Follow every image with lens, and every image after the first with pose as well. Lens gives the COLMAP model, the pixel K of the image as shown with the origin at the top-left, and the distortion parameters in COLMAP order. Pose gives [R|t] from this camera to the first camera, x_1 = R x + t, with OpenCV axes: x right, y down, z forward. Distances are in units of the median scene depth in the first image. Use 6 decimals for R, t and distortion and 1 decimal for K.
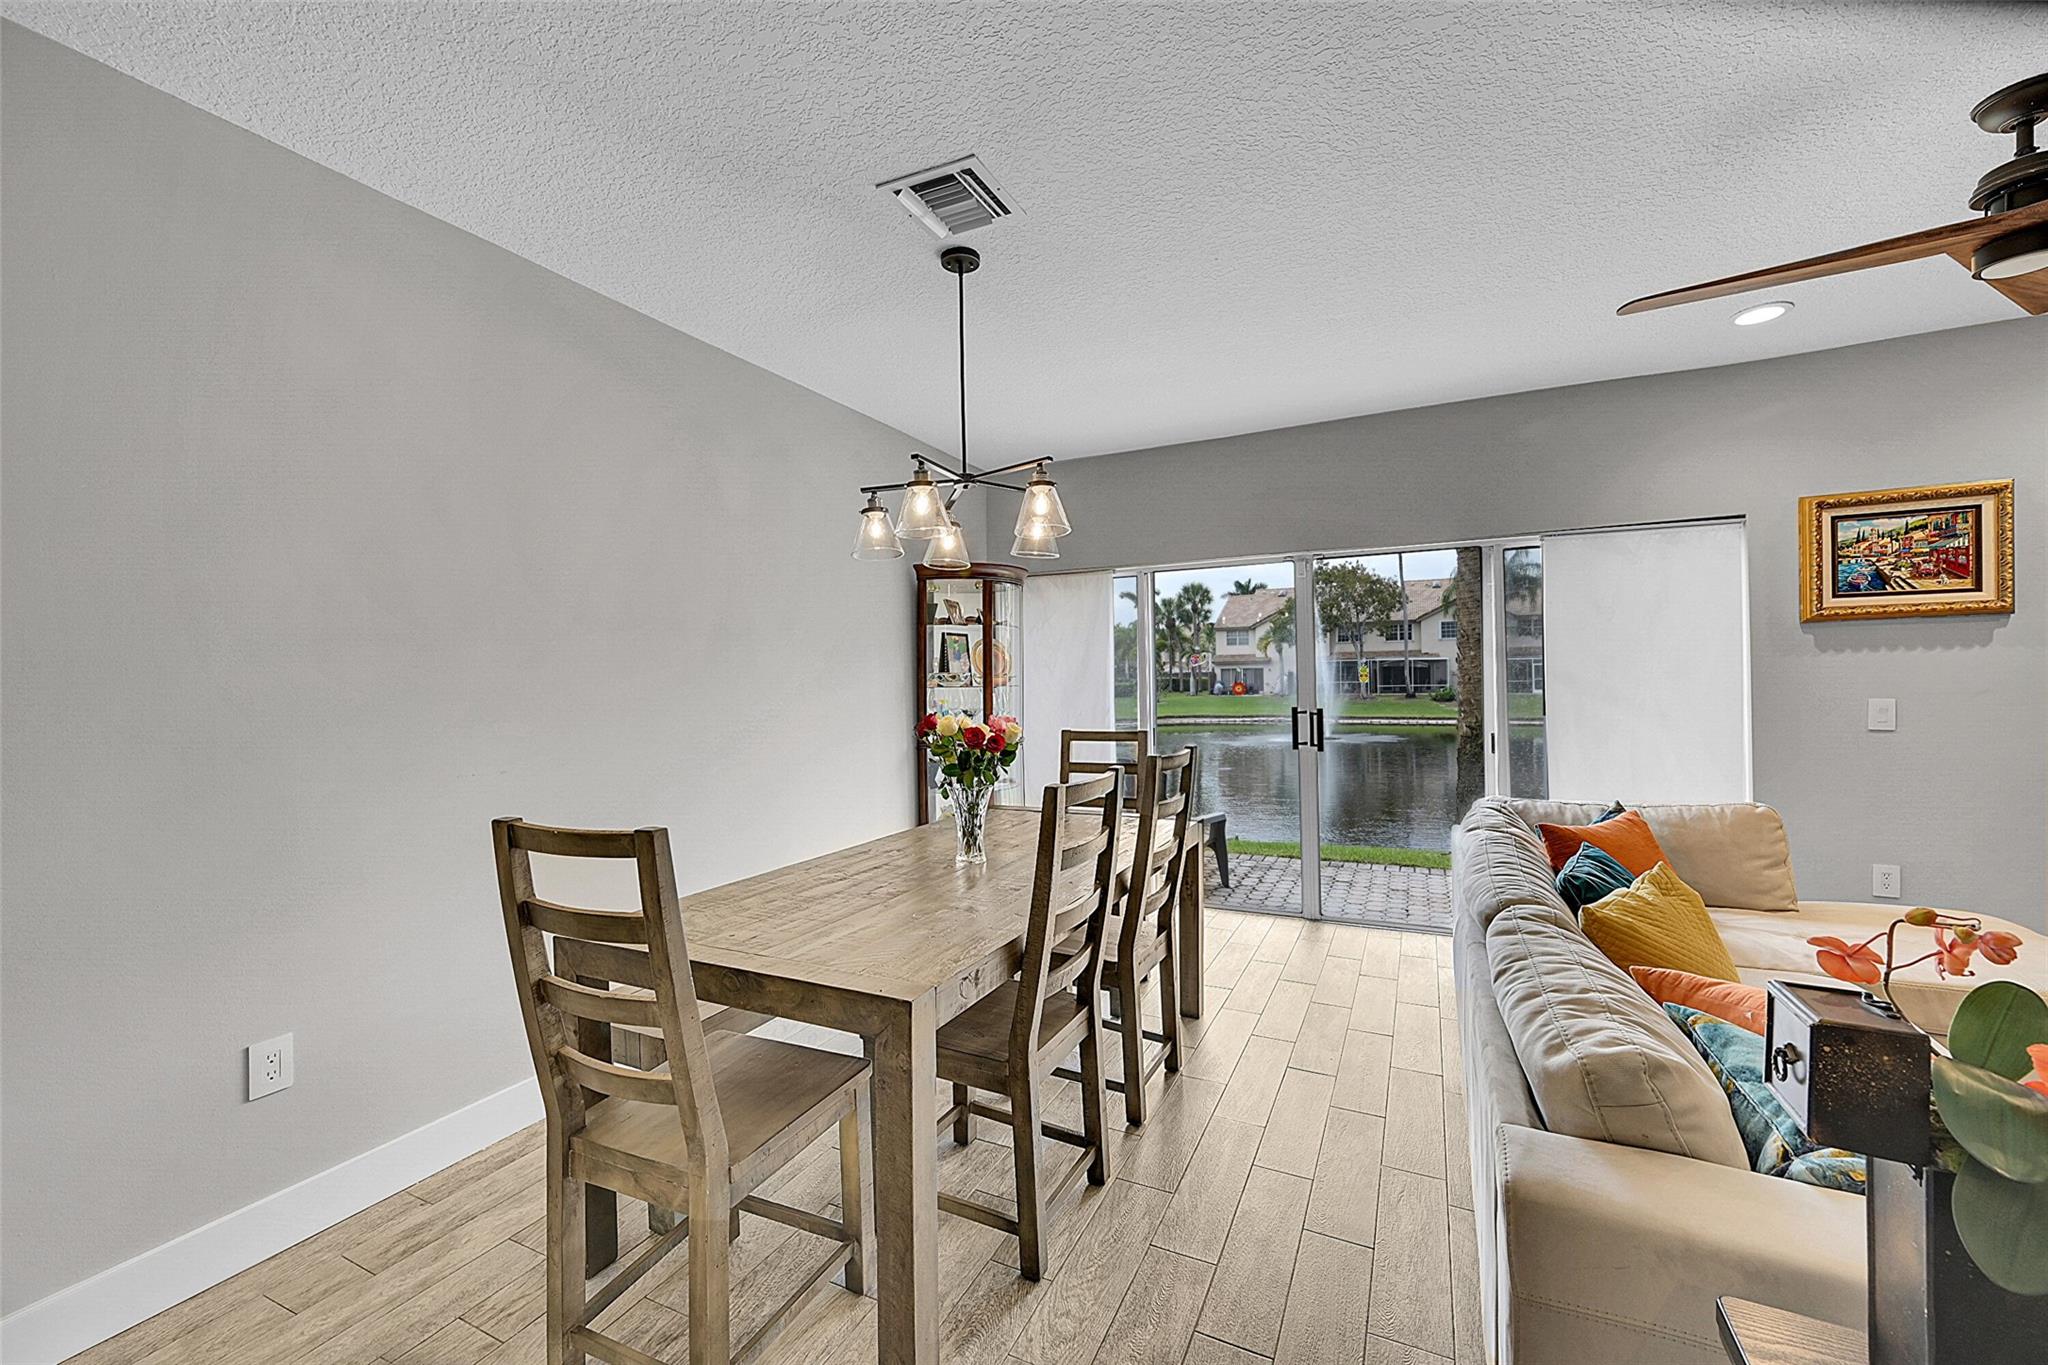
lens RADIAL K [[807.2, 0, 1028.1], [0, 807.2, 680.4], [0, 0, 1]] dist [-0.001793, 0.000266]
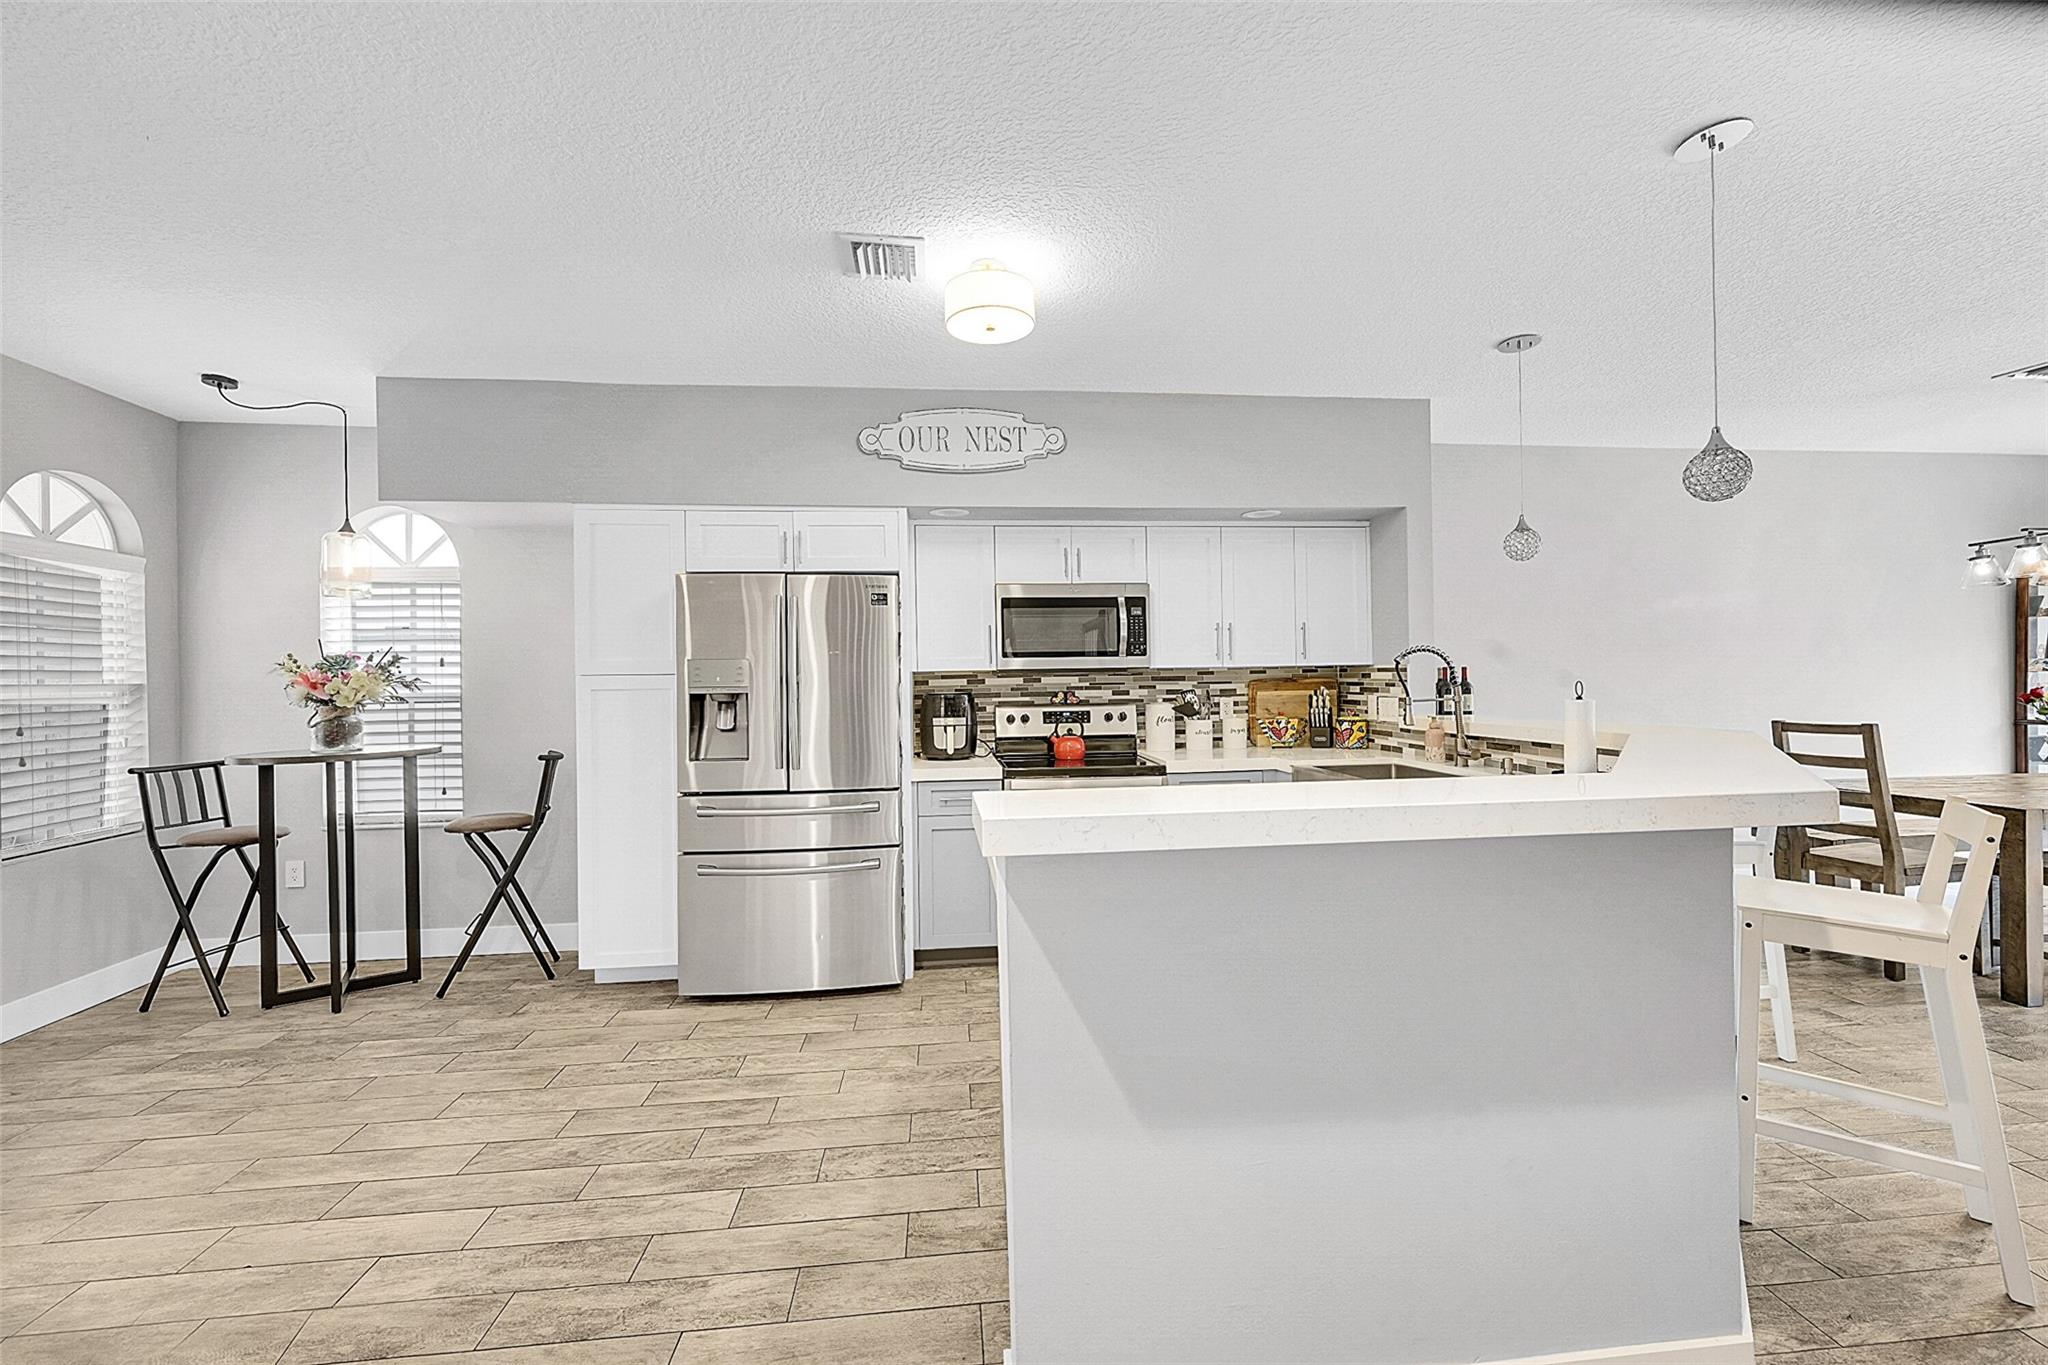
lens RADIAL K [[807.2, 0, 1028.1], [0, 807.2, 680.4], [0, 0, 1]] dist [-0.001793, 0.000266]
pose [[0.532736, 0.008740, -0.846236, 0.113665], [0.005735, 0.999886, 0.013937, -0.003442], [0.846262, -0.012278, 0.532625, -1.069705]]
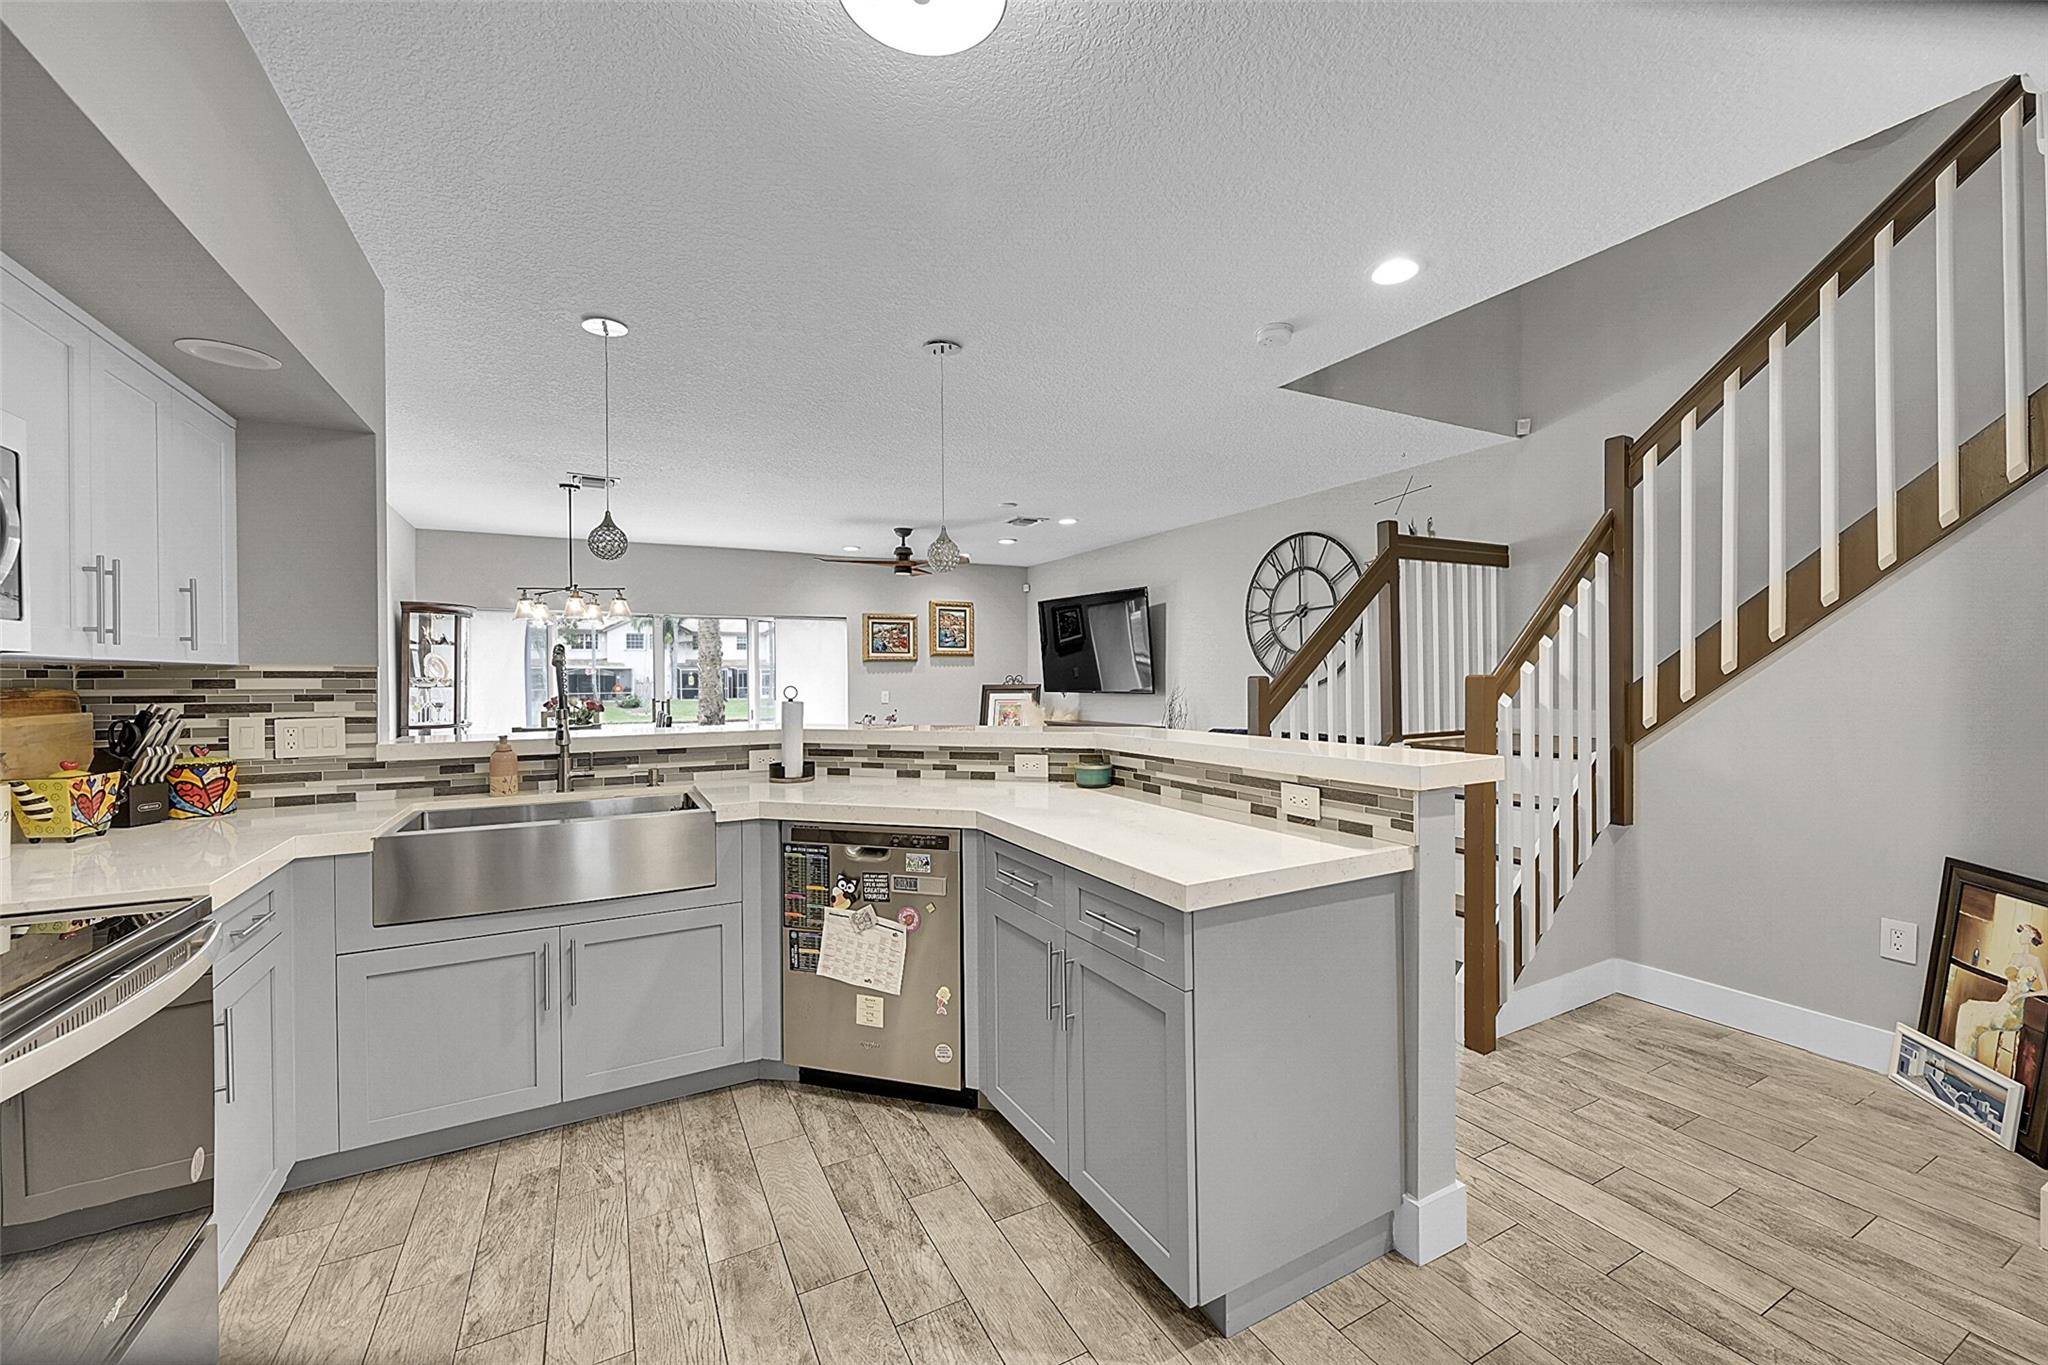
lens RADIAL K [[807.2, 0, 1028.1], [0, 807.2, 680.4], [0, 0, 1]] dist [-0.001793, 0.000266]
pose [[0.582002, 0.008390, 0.813144, -0.855818], [0.000071, 0.999946, -0.010368, 0.014288], [-0.813188, 0.006092, 0.581970, -0.958210]]
